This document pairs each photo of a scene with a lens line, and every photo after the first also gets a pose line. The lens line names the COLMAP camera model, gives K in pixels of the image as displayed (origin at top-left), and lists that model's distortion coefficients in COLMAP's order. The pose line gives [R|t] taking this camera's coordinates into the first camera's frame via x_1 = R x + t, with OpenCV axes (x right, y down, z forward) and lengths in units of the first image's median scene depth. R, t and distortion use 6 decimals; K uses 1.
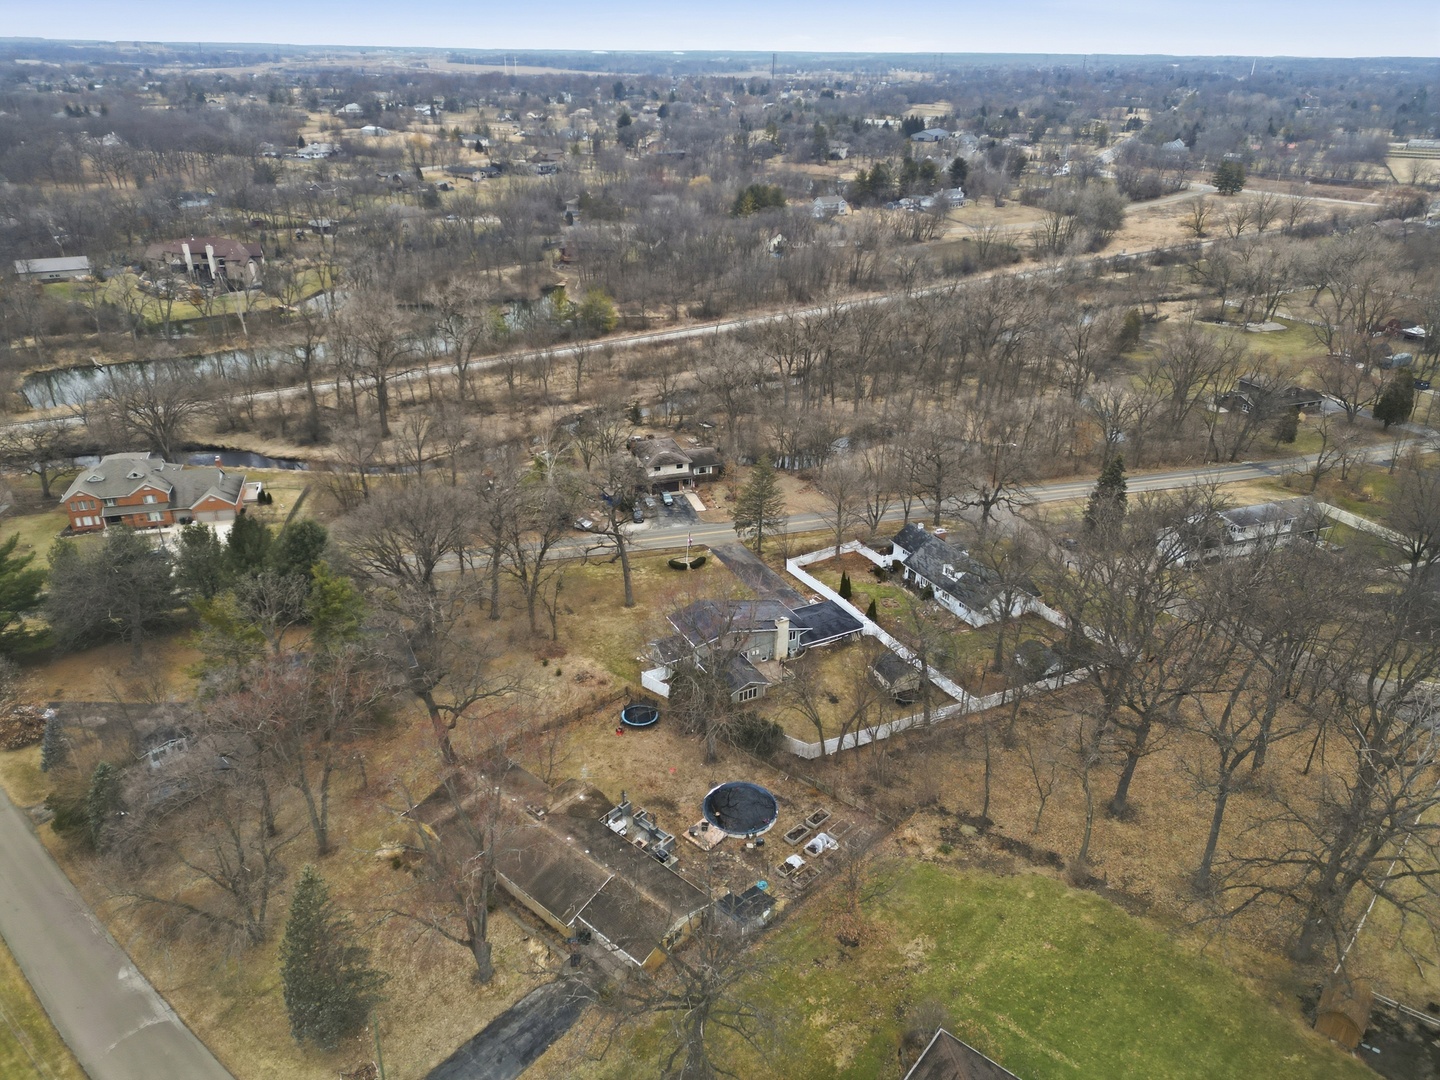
lens RADIAL K [[1011.3, 0, 720.0], [0, 1011.3, 540.0], [0, 0, 1]] dist [0.100836, -0.081484]
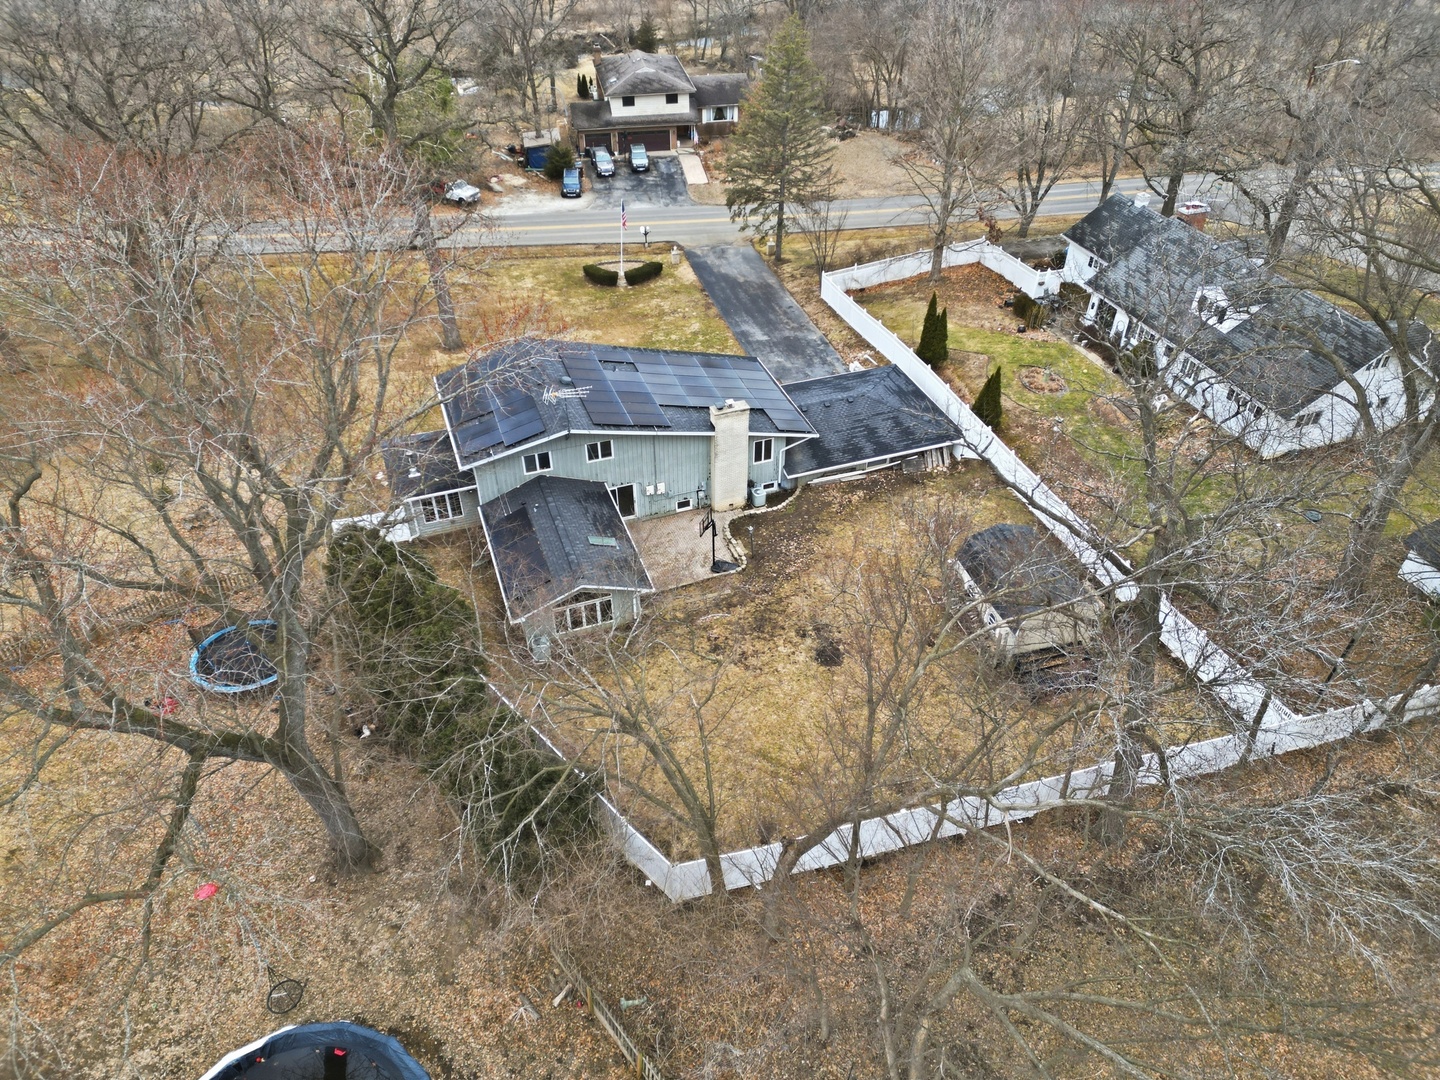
lens RADIAL K [[1011.3, 0, 720.0], [0, 1011.3, 540.0], [0, 0, 1]] dist [0.100836, -0.081484]
pose [[0.988323, 0.086348, -0.125547, 0.082973], [-0.056061, 0.972201, 0.227339, 0.032377], [0.141687, -0.217646, 0.965689, 0.485979]]
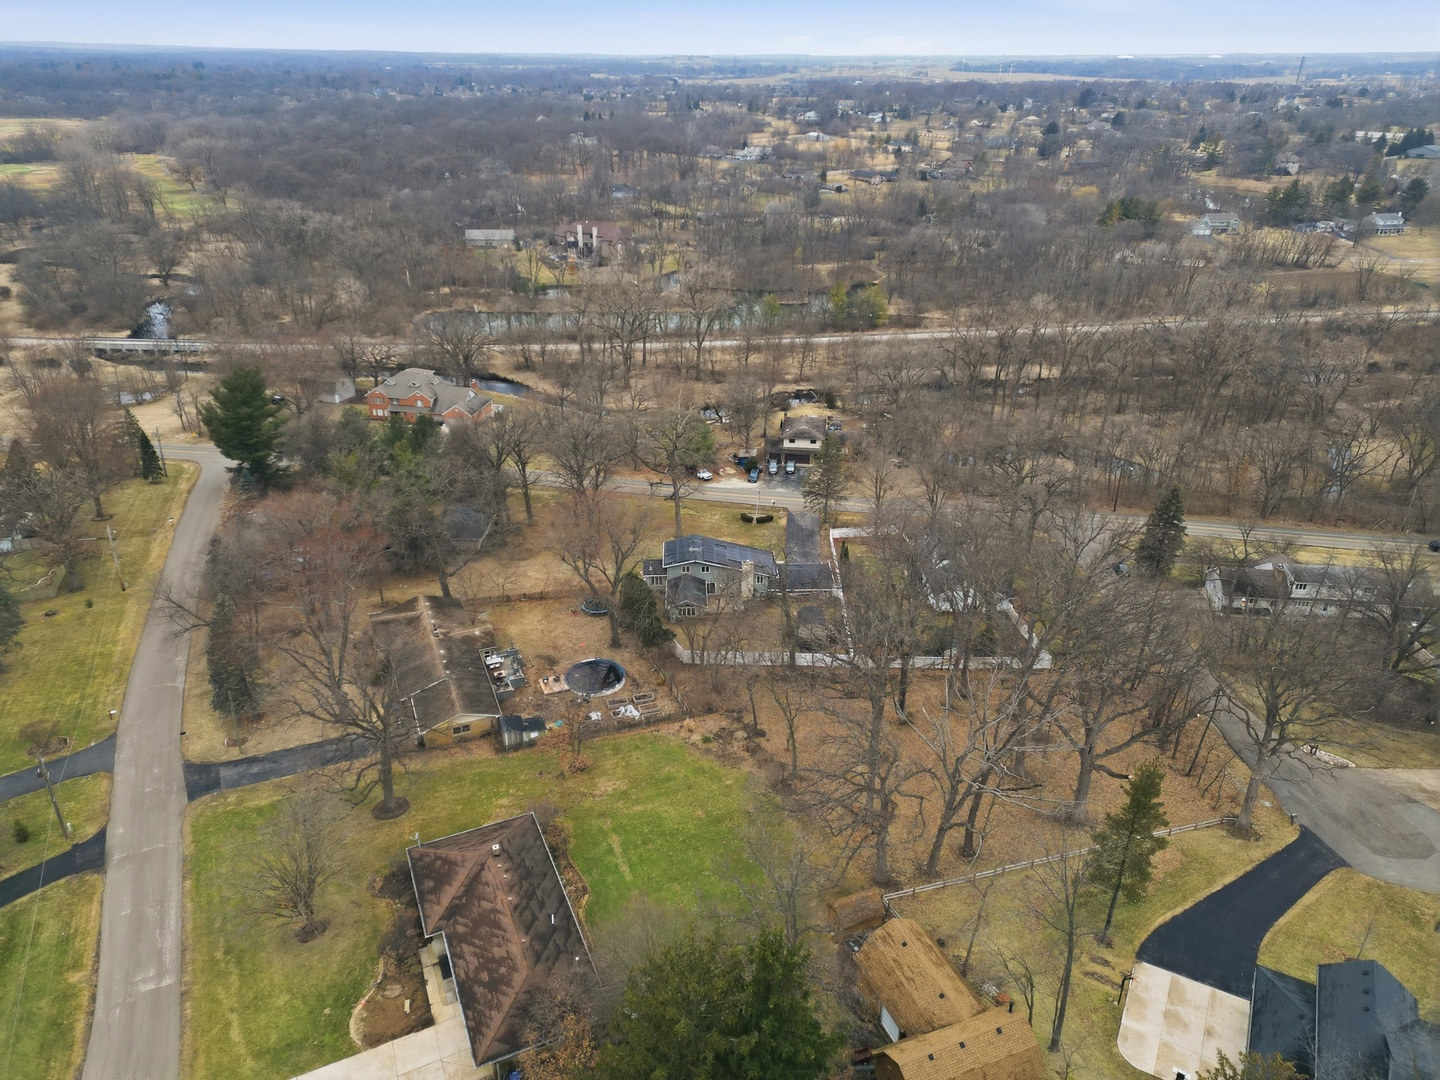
lens RADIAL K [[1011.3, 0, 720.0], [0, 1011.3, 540.0], [0, 0, 1]] dist [0.100836, -0.081484]
pose [[0.896443, 0.187799, -0.401400, 0.376528], [-0.190029, 0.981167, 0.034658, 0.014963], [0.400349, 0.045209, 0.915247, -0.053855]]
